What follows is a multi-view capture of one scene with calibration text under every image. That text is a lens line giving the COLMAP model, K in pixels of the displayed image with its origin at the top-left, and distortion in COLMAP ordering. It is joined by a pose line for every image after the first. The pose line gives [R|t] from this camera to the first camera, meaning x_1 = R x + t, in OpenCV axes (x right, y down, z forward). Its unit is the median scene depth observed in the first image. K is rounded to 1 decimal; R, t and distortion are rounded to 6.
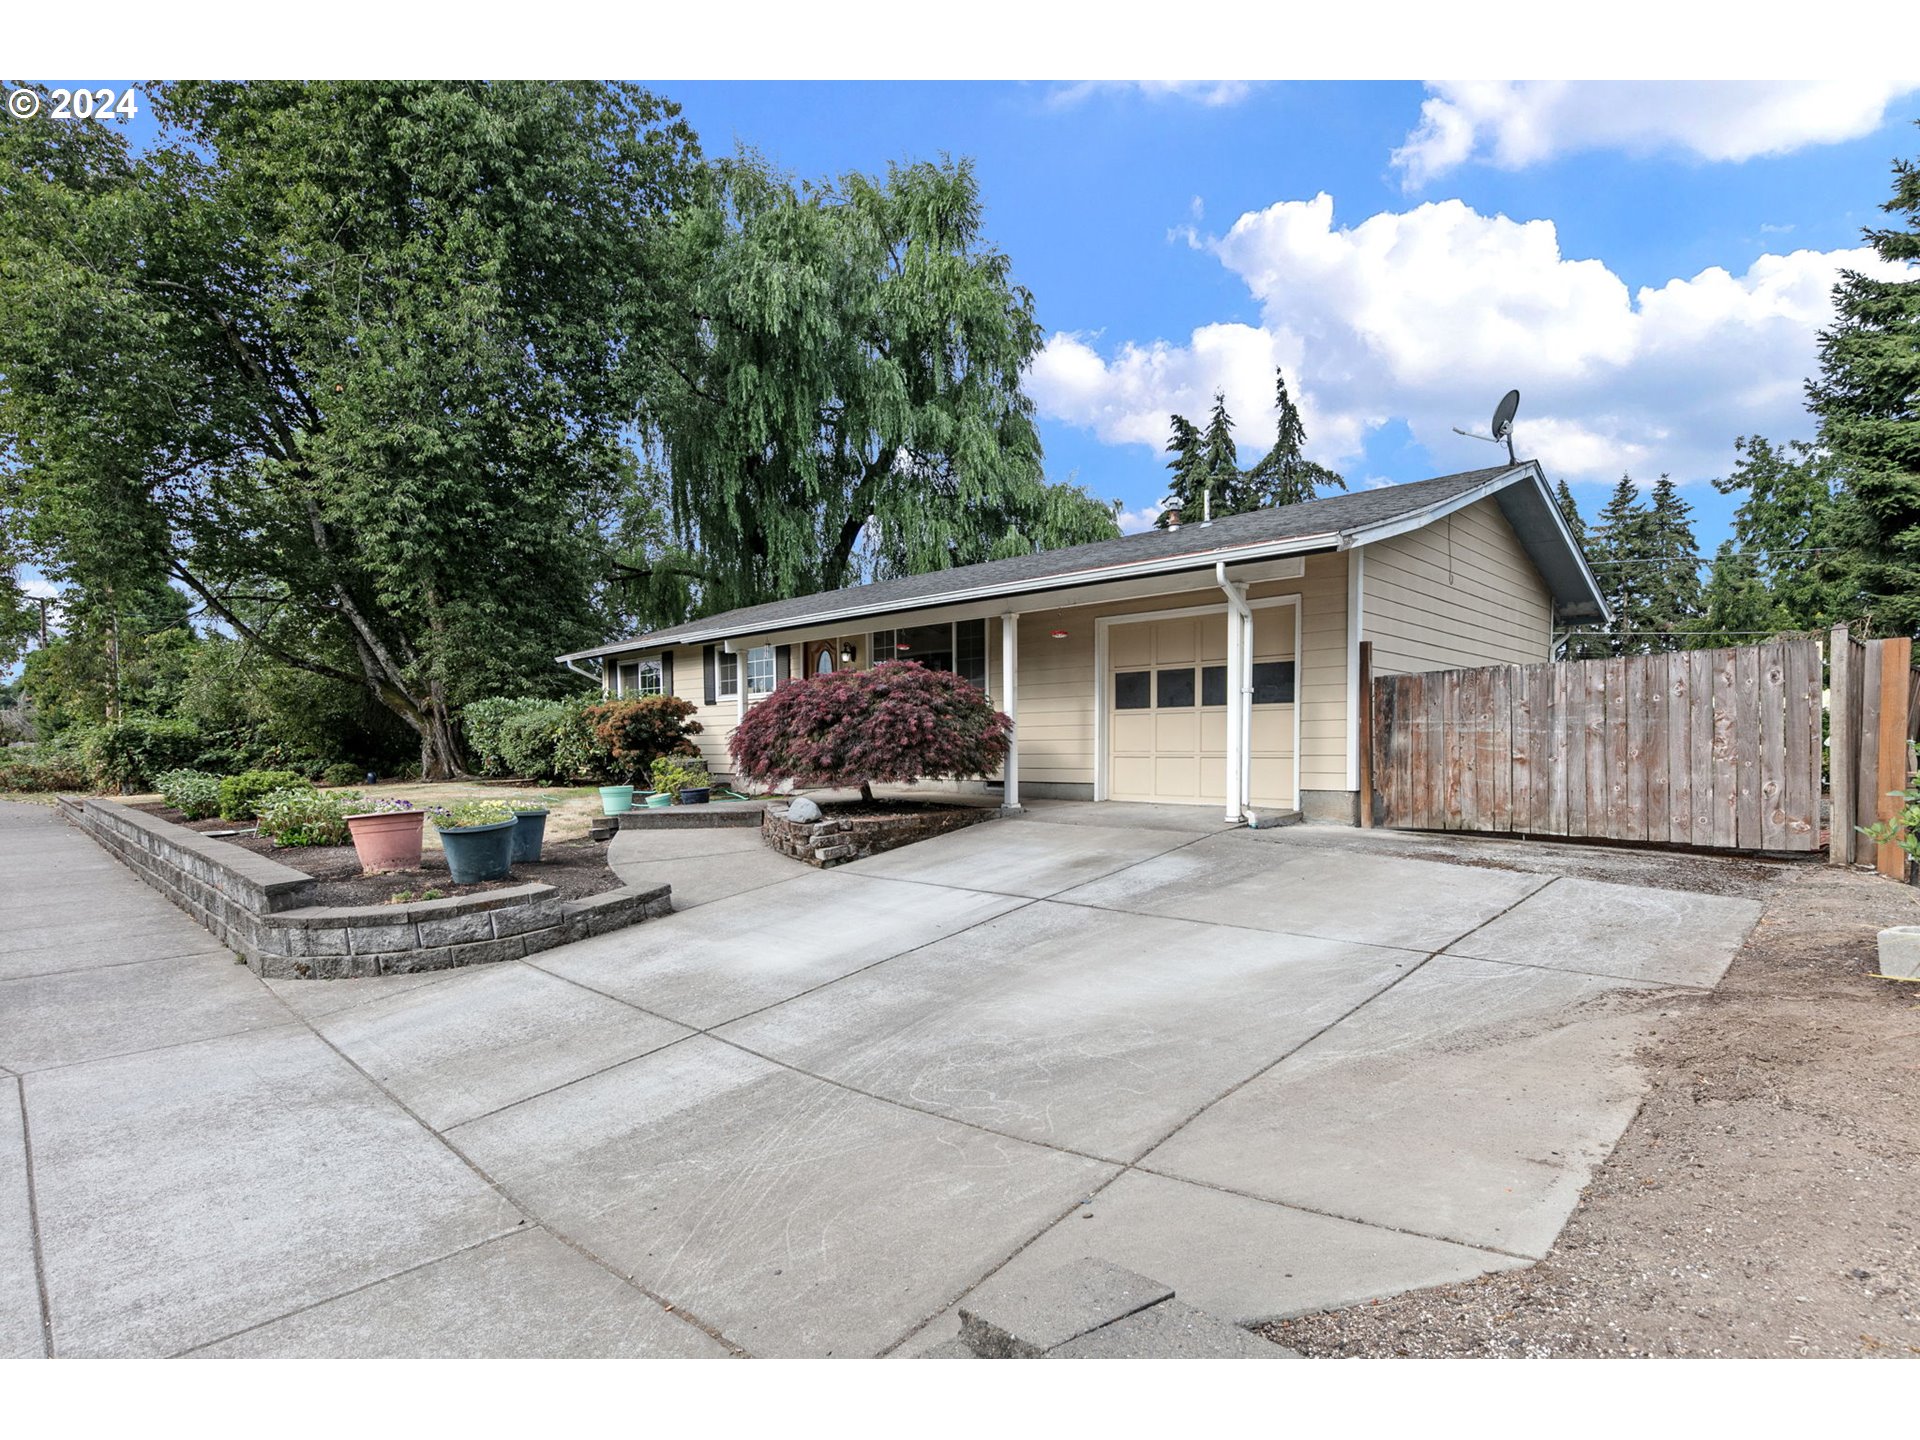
lens RADIAL K [[949.0, 0, 955.3], [0, 949.0, 799.2], [0, 0, 1]] dist [0.004885, -0.000490]
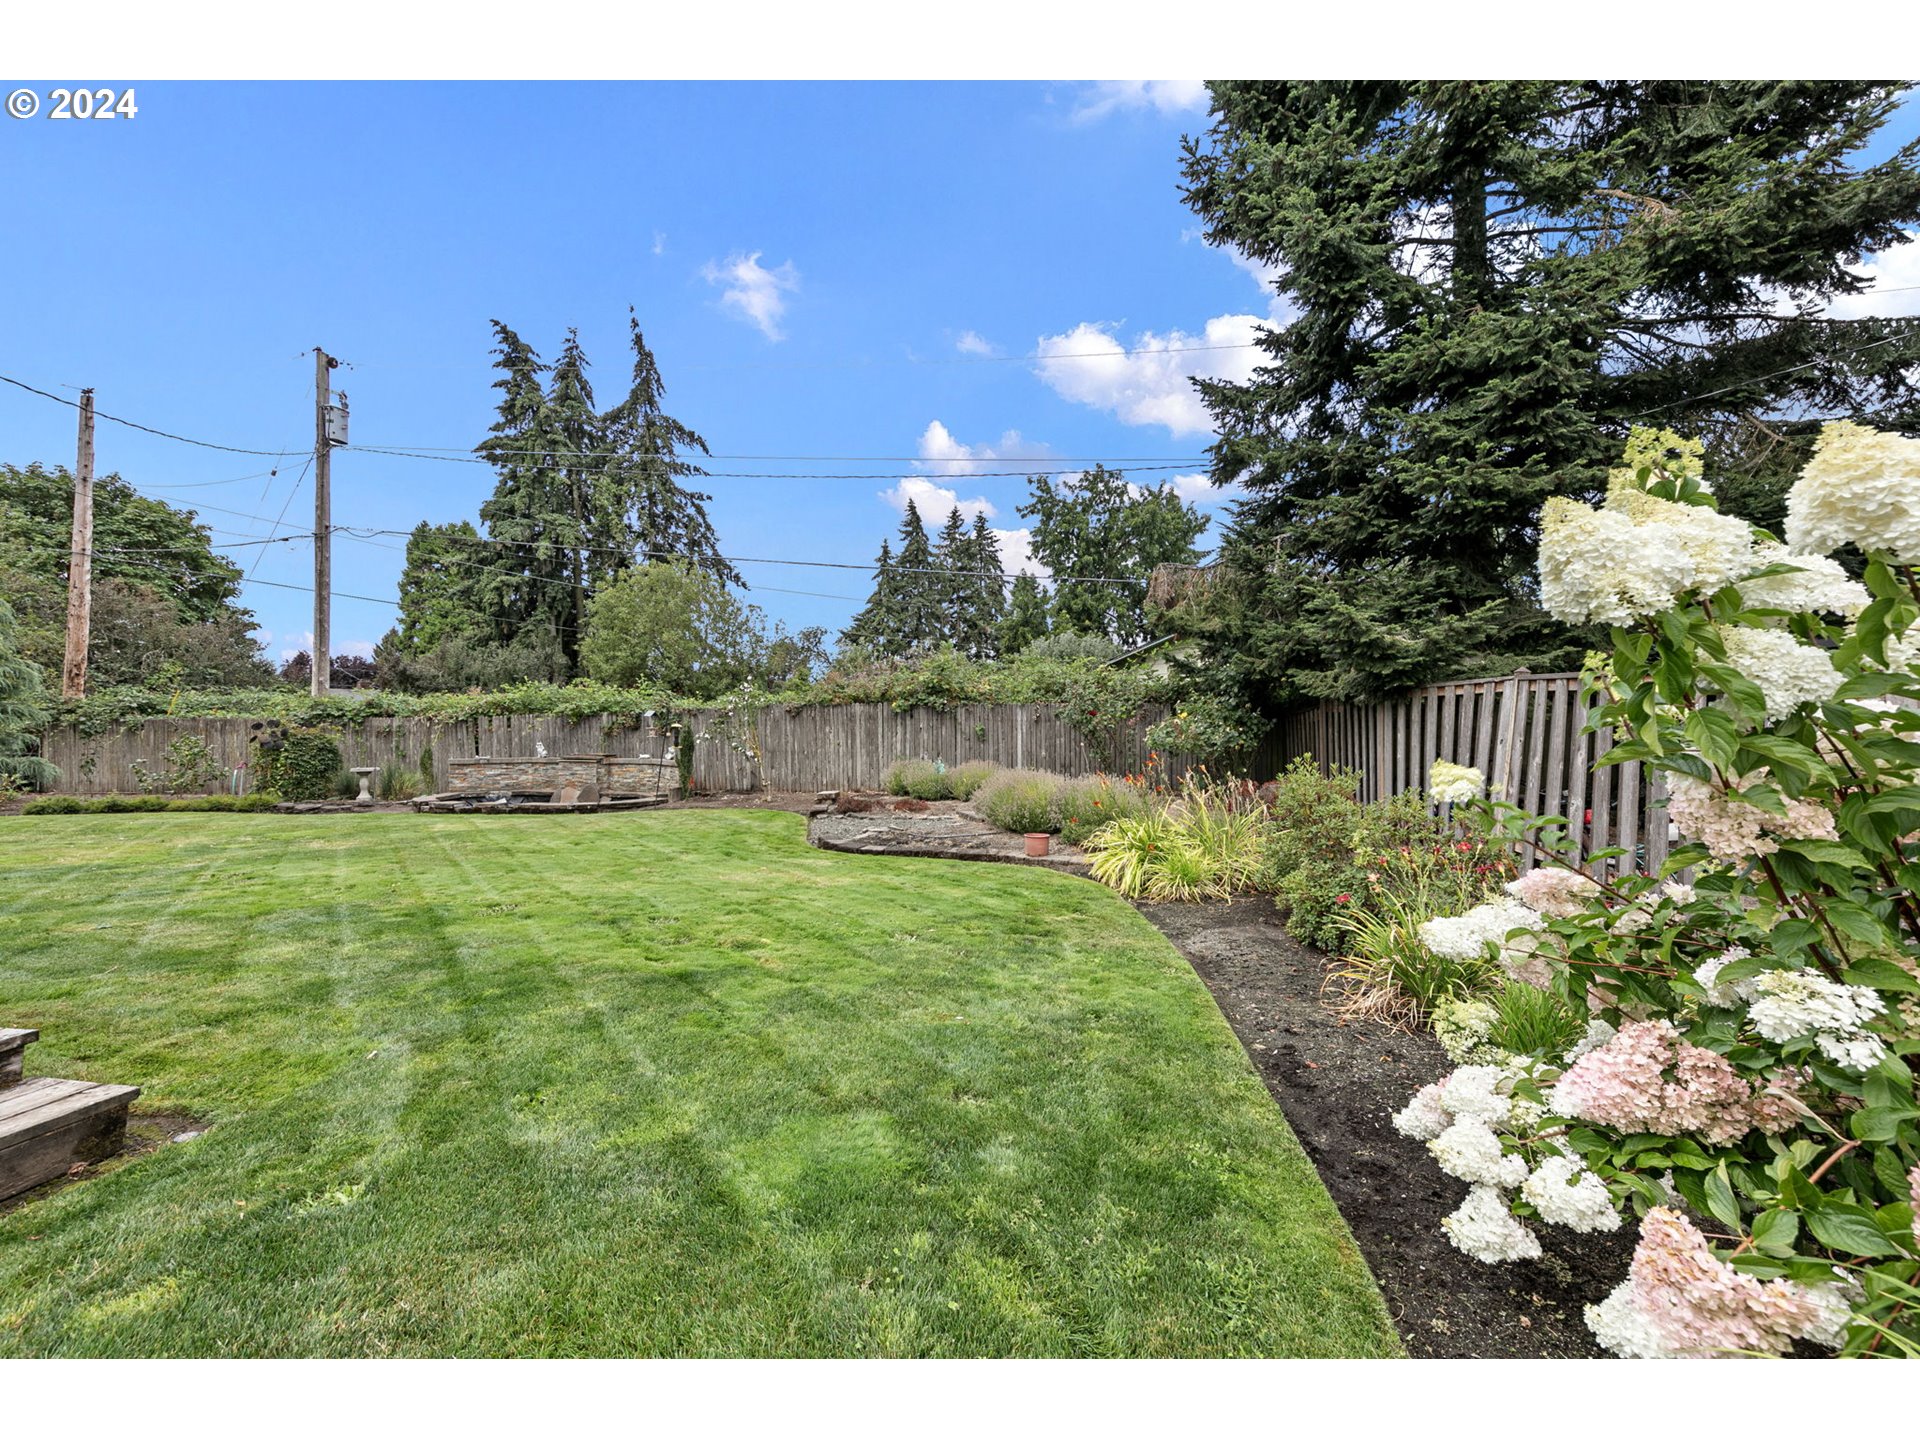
lens RADIAL K [[768.3, 0, 960.0], [0, 768.3, 720.0], [0, 0, 1]] dist [0.006432, 0.000122]
pose [[0.820430, 0.006081, 0.571715, 0.510986], [0.024314, 0.998668, -0.045513, -0.067818], [-0.571230, 0.051241, 0.819189, 0.706479]]
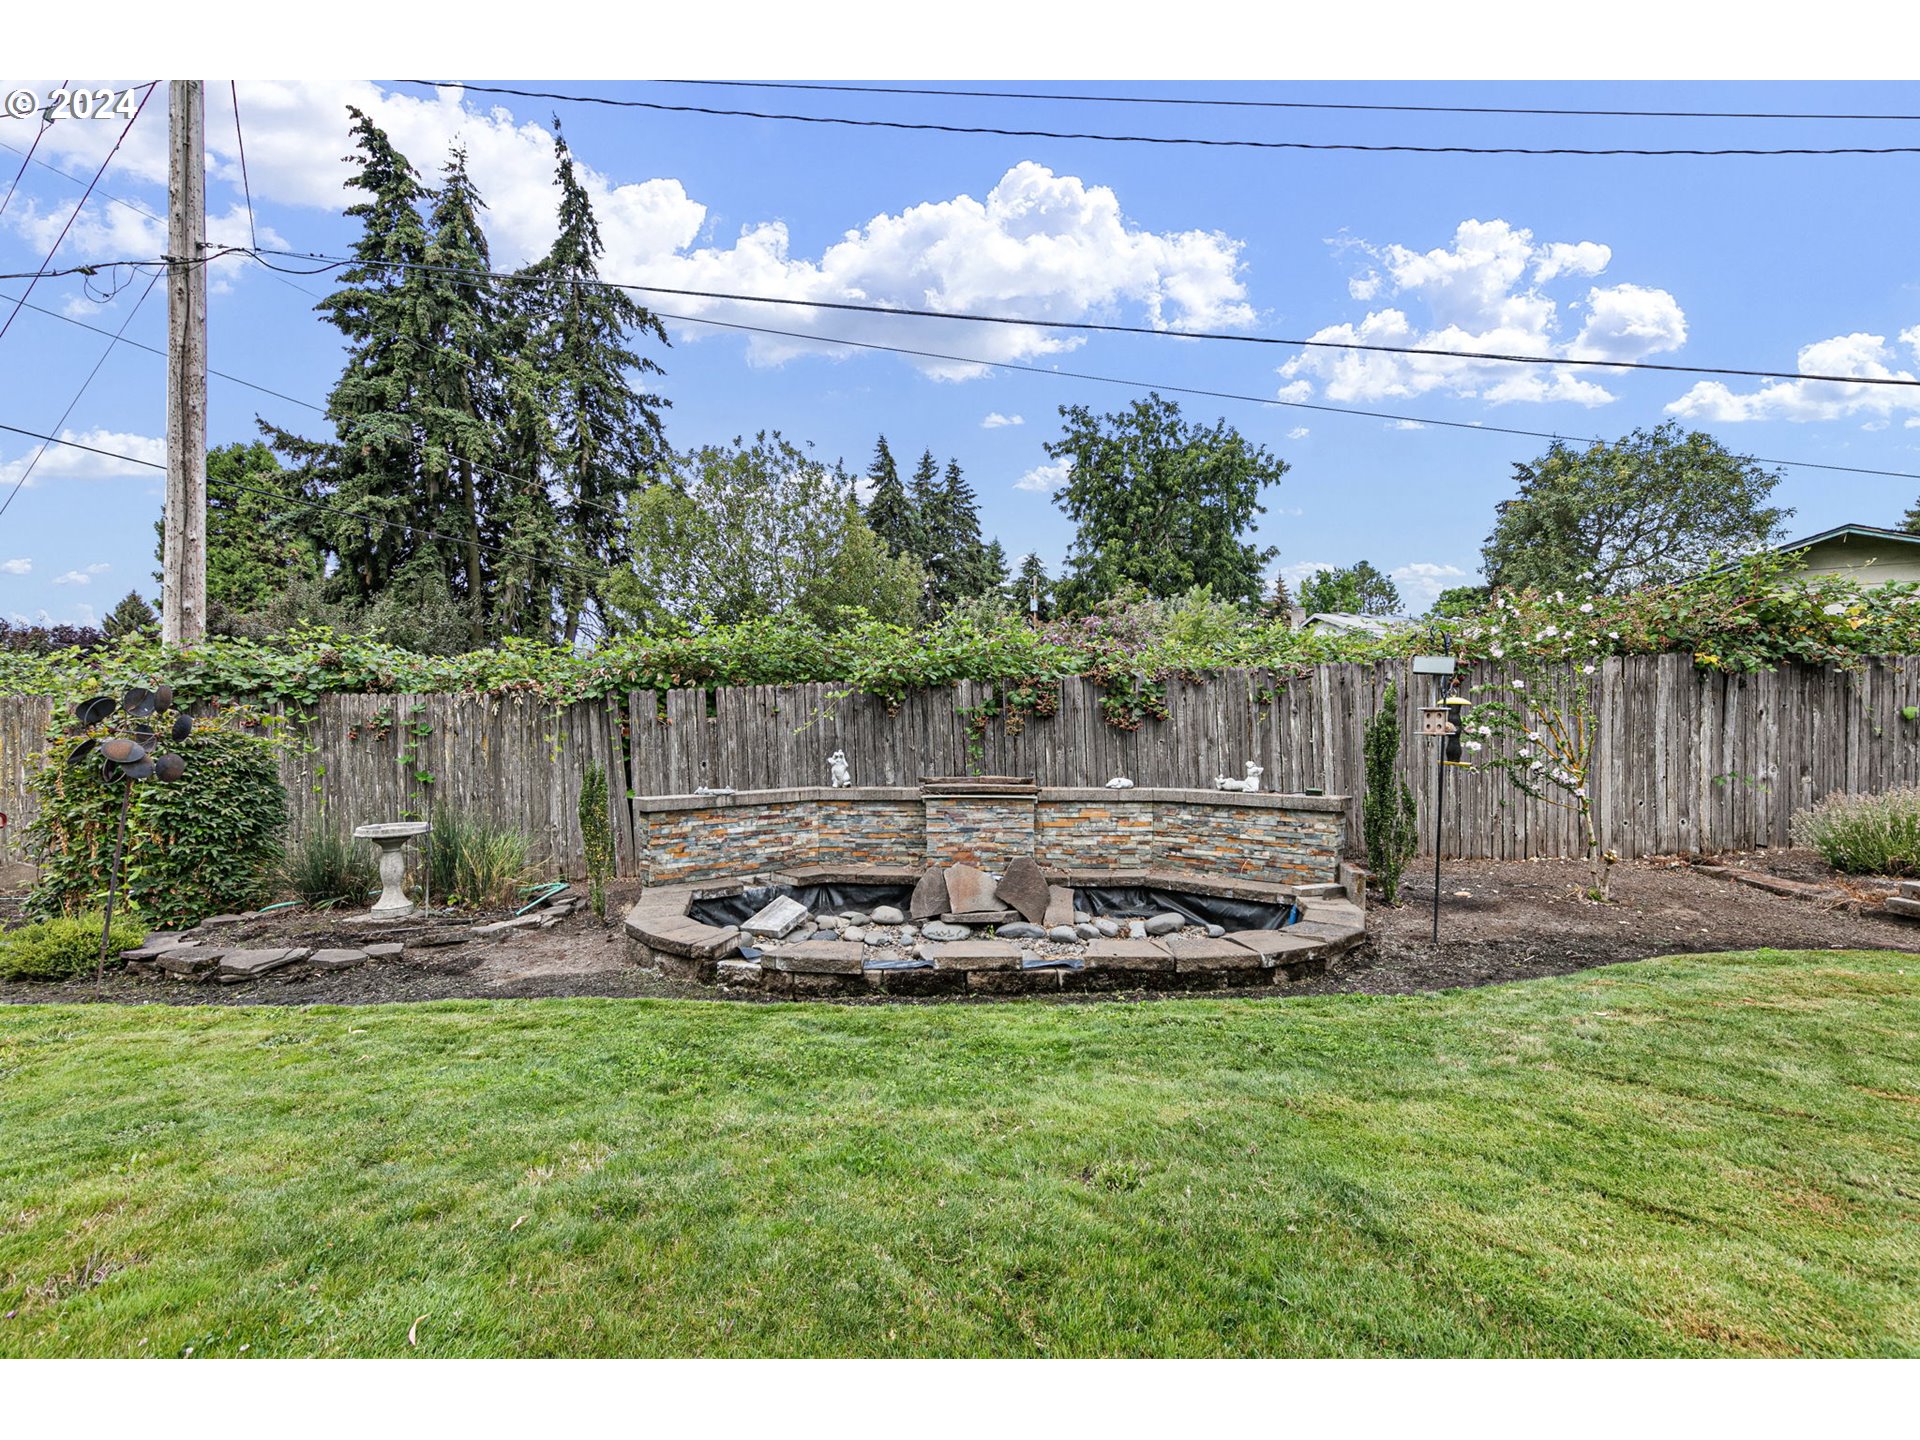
lens RADIAL K [[852.7, 0, 962.5], [0, 852.7, 719.4], [0, 0, 1]] dist [0.004025, -0.000931]
pose [[0.726829, 0.000876, 0.686818, 0.418475], [0.033932, 0.998732, -0.037183, -0.086033], [-0.685979, 0.050331, 0.725878, 1.213081]]
